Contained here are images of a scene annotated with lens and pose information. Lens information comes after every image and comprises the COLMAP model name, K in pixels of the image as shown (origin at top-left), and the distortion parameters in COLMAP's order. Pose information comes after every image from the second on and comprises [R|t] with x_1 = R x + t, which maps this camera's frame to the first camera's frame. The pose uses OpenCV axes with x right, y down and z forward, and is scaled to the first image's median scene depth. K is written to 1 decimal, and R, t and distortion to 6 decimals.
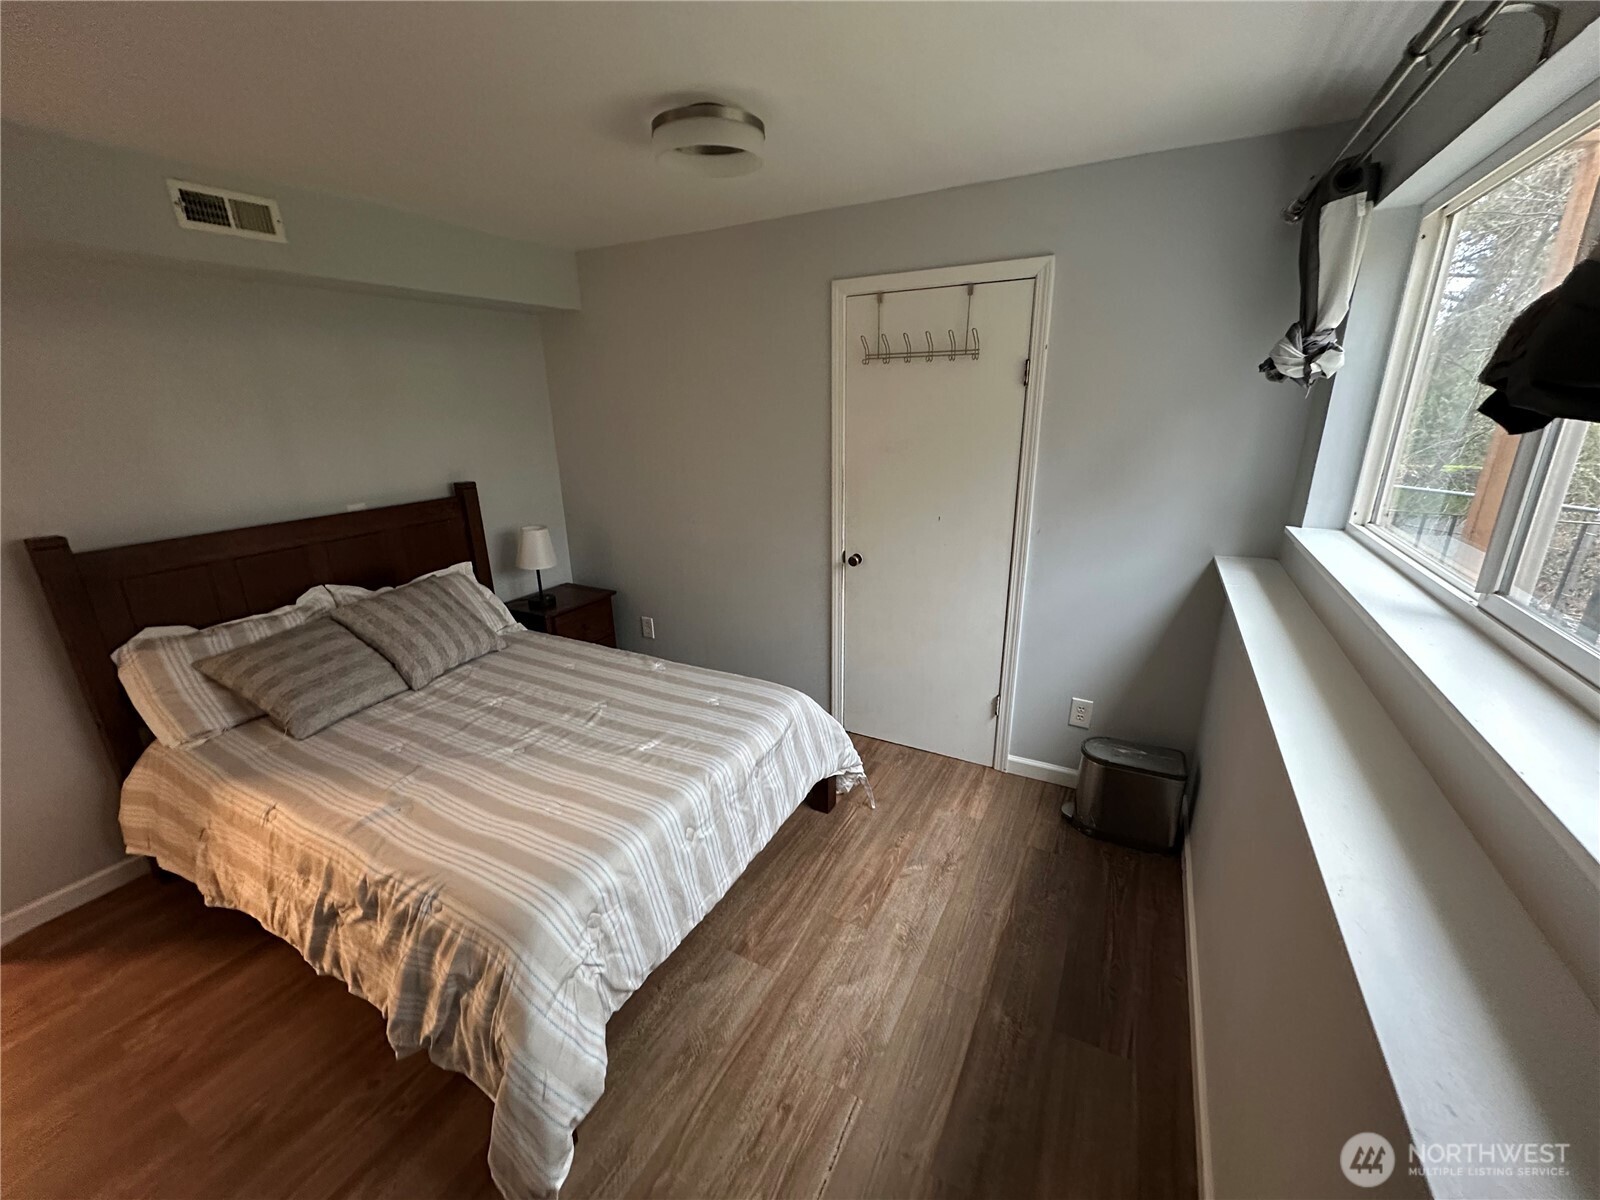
lens RADIAL K [[635.6, 0, 797.4], [0, 635.6, 601.6], [0, 0, 1]] dist [-0.000761, 0.000002]
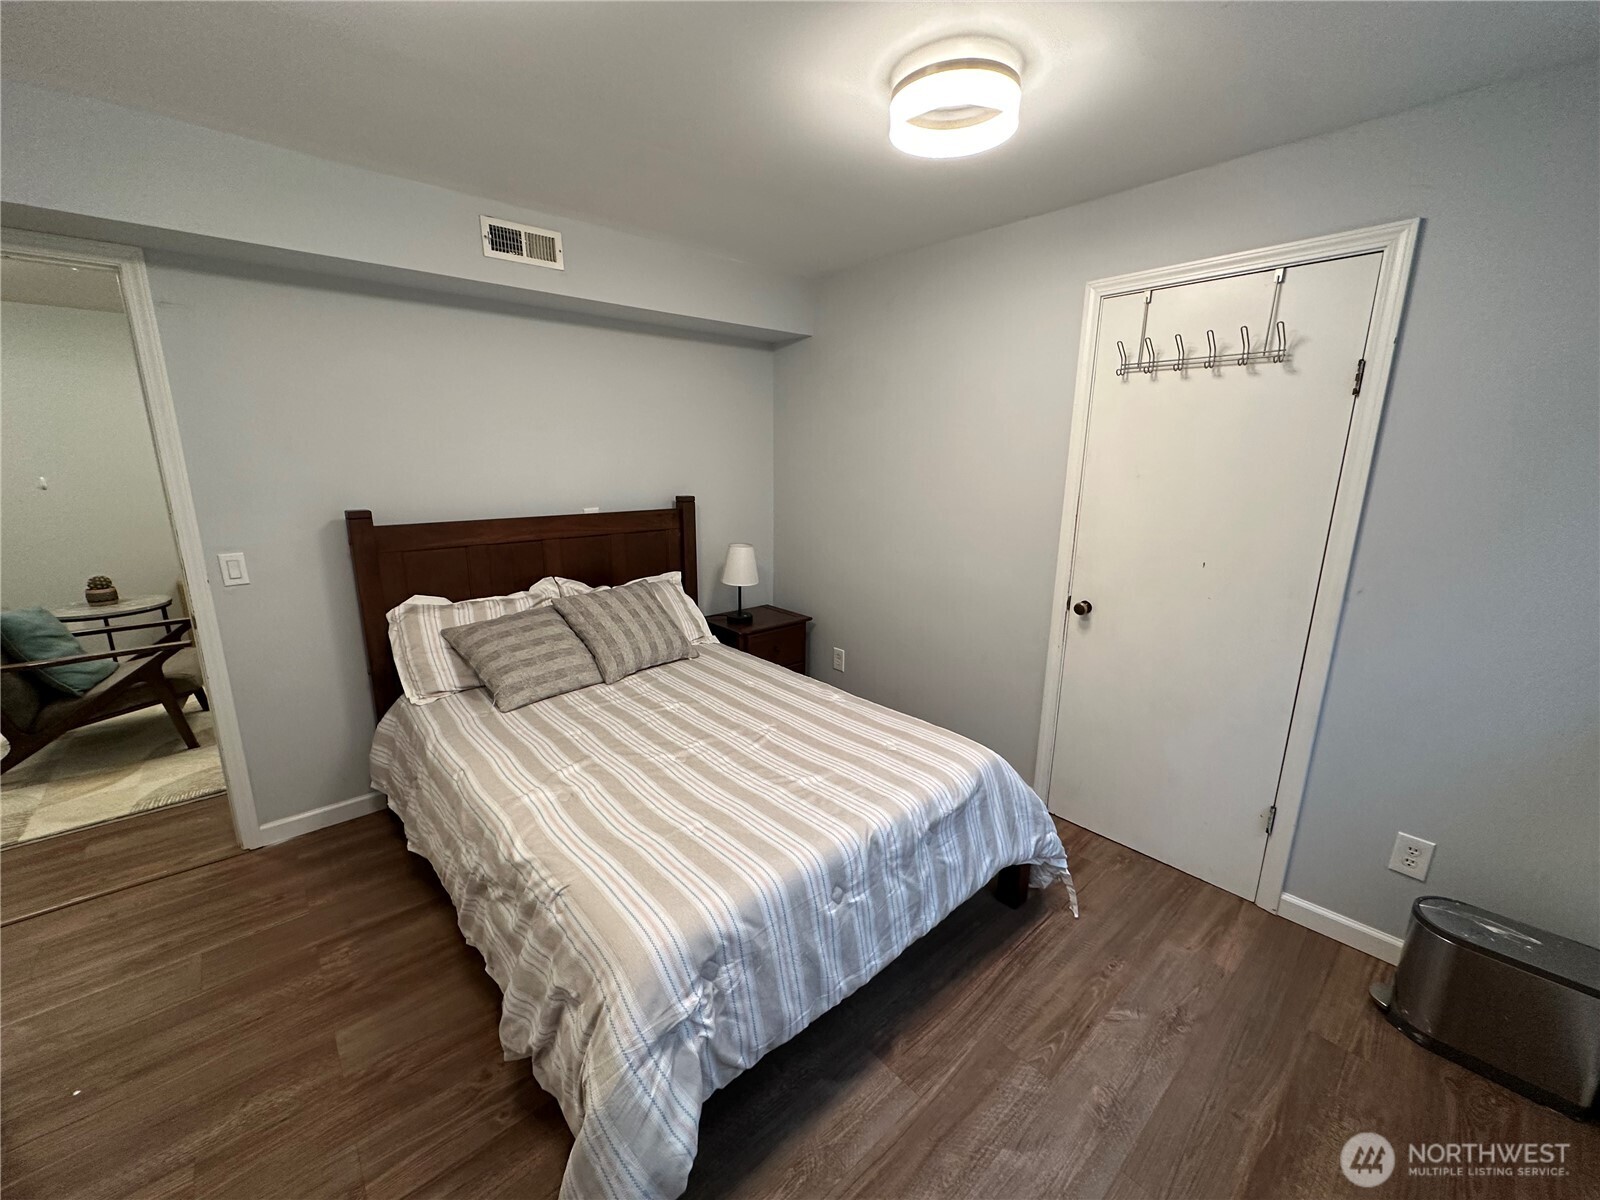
lens RADIAL K [[635.6, 0, 797.2], [0, 635.6, 601.7], [0, 0, 1]] dist [-0.000761, 0.000002]
pose [[0.940011, 0.102755, -0.325300, 0.011923], [-0.128081, 0.990104, -0.057360, 0.031467], [0.316187, 0.095584, 0.943870, 0.128782]]
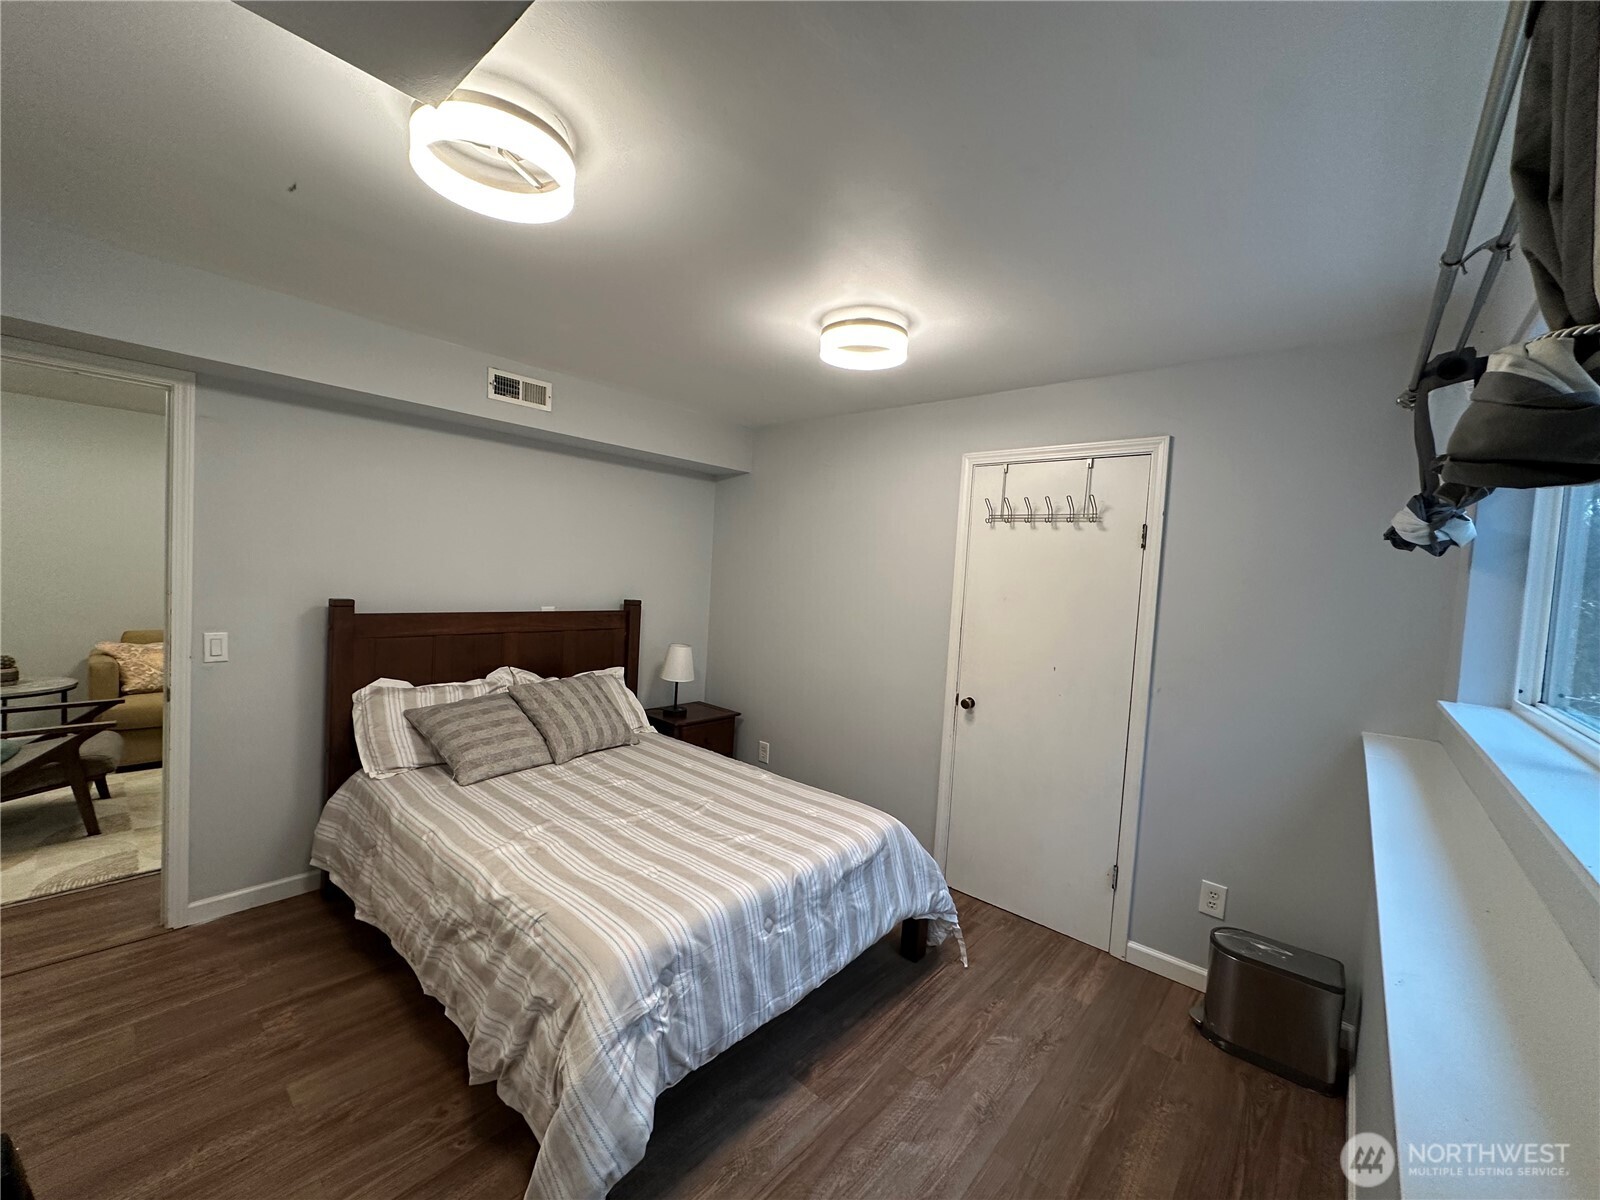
lens RADIAL K [[635.6, 0, 797.7], [0, 635.6, 601.0], [0, 0, 1]] dist [-0.000761, 0.000002]
pose [[0.972224, 0.085199, -0.217996, 0.046454], [-0.139535, 0.958764, -0.247590, 0.095122], [0.187912, 0.271131, 0.944022, -0.083636]]
